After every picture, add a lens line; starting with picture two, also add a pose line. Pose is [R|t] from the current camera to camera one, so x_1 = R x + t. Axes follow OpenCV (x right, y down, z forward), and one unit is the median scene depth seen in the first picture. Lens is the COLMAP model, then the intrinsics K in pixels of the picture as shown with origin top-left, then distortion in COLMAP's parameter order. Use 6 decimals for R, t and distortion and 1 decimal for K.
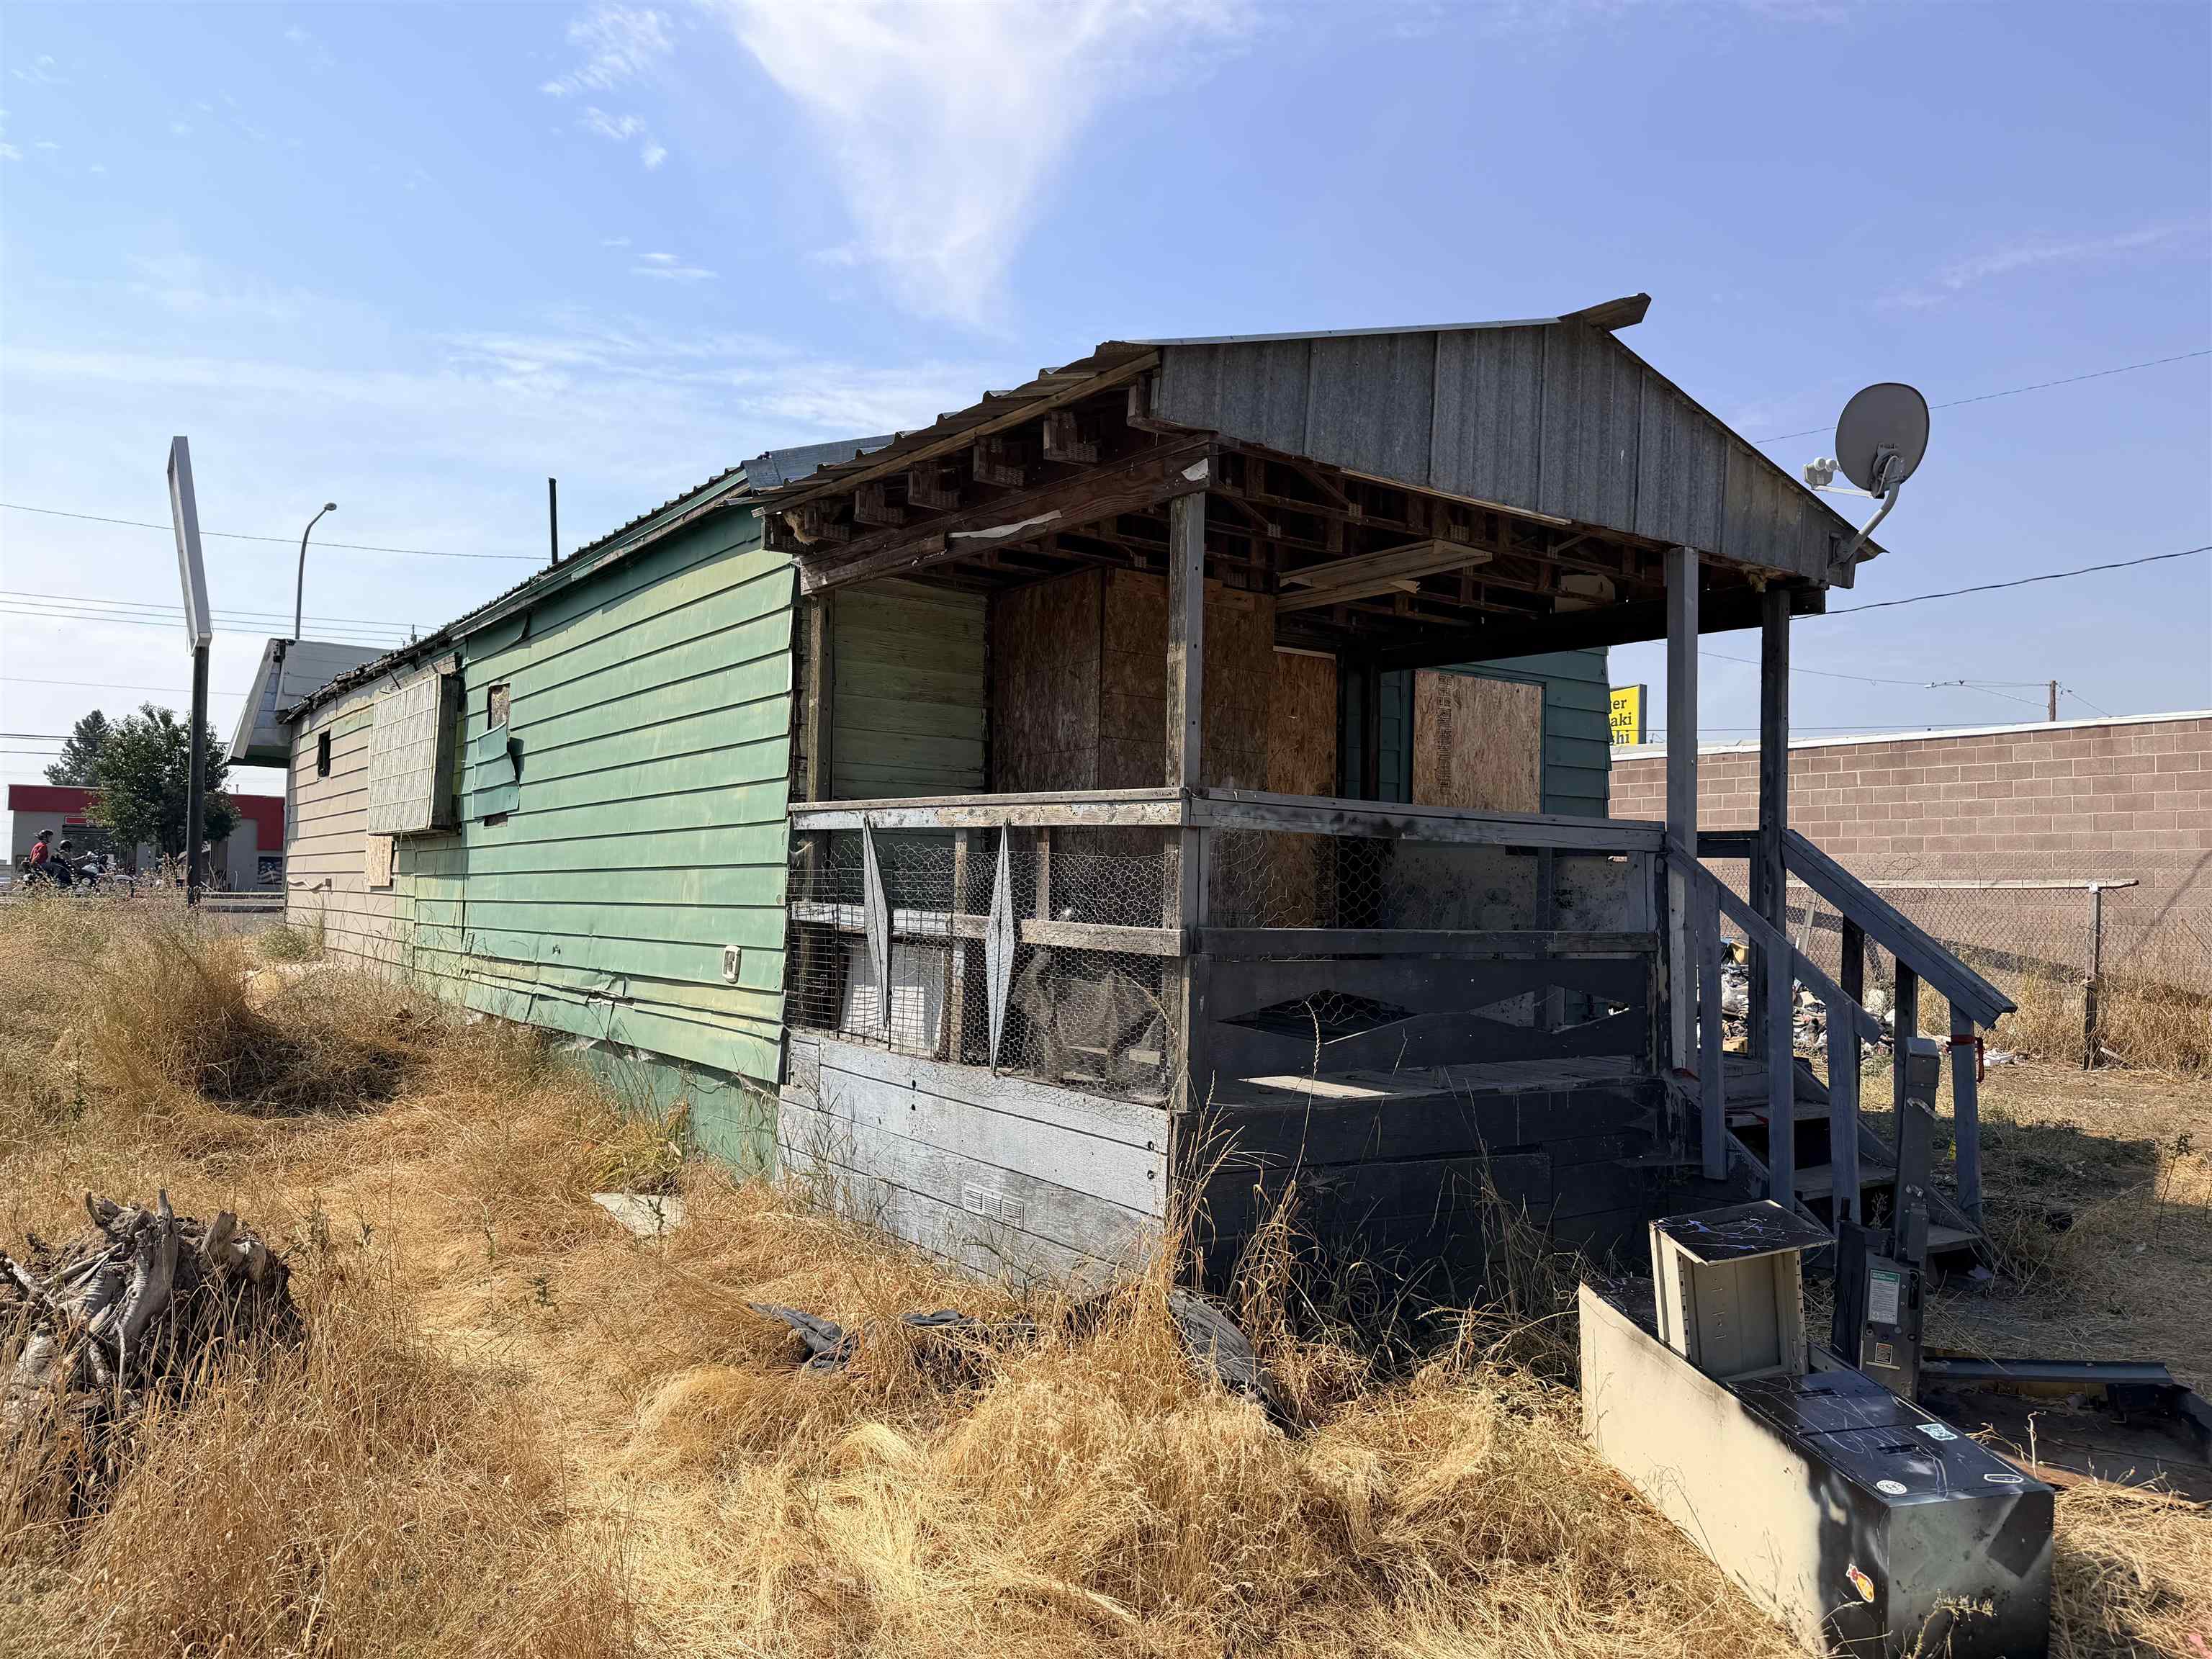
lens RADIAL K [[1569.7, 0, 1106.0], [0, 1569.7, 829.5], [0, 0, 1]] dist [0.135347, -0.171029]
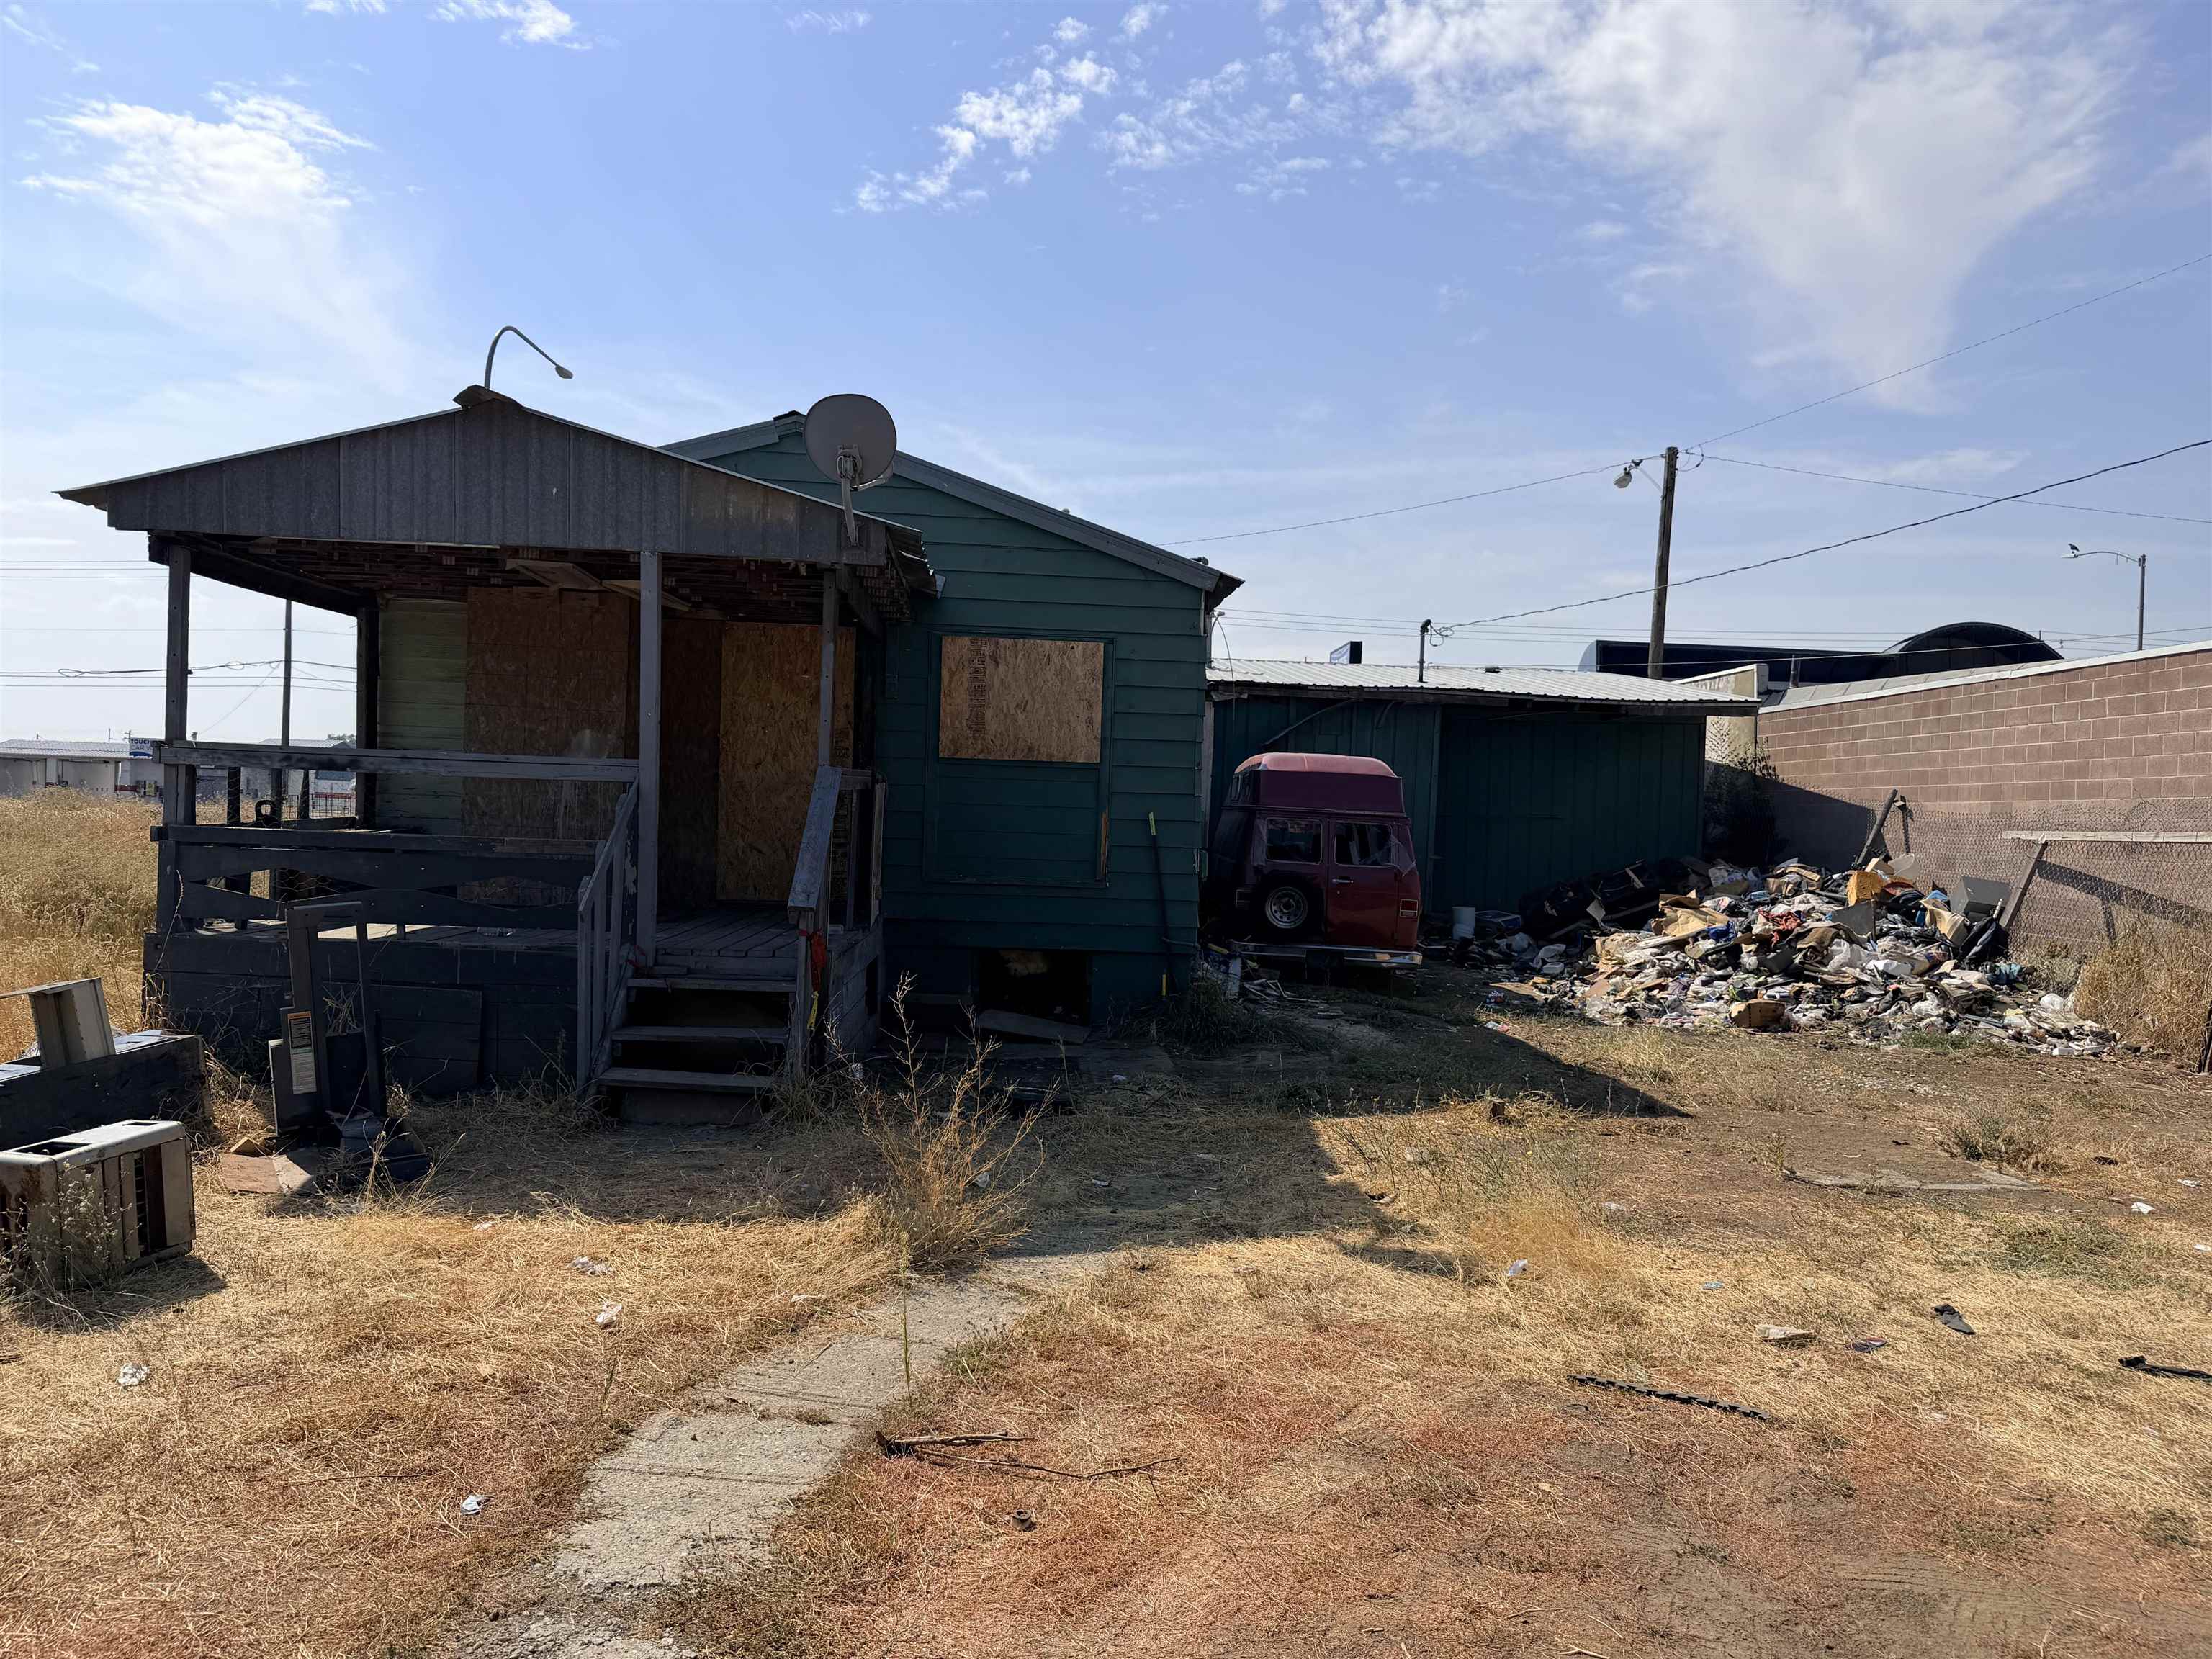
lens RADIAL K [[1569.7, 0, 1106.0], [0, 1569.7, 829.5], [0, 0, 1]] dist [0.135347, -0.171029]
pose [[0.832182, 0.014722, -0.554307, 0.936488], [0.001843, 0.999569, 0.029315, 0.010145], [0.554499, -0.025417, 0.831796, 0.073929]]
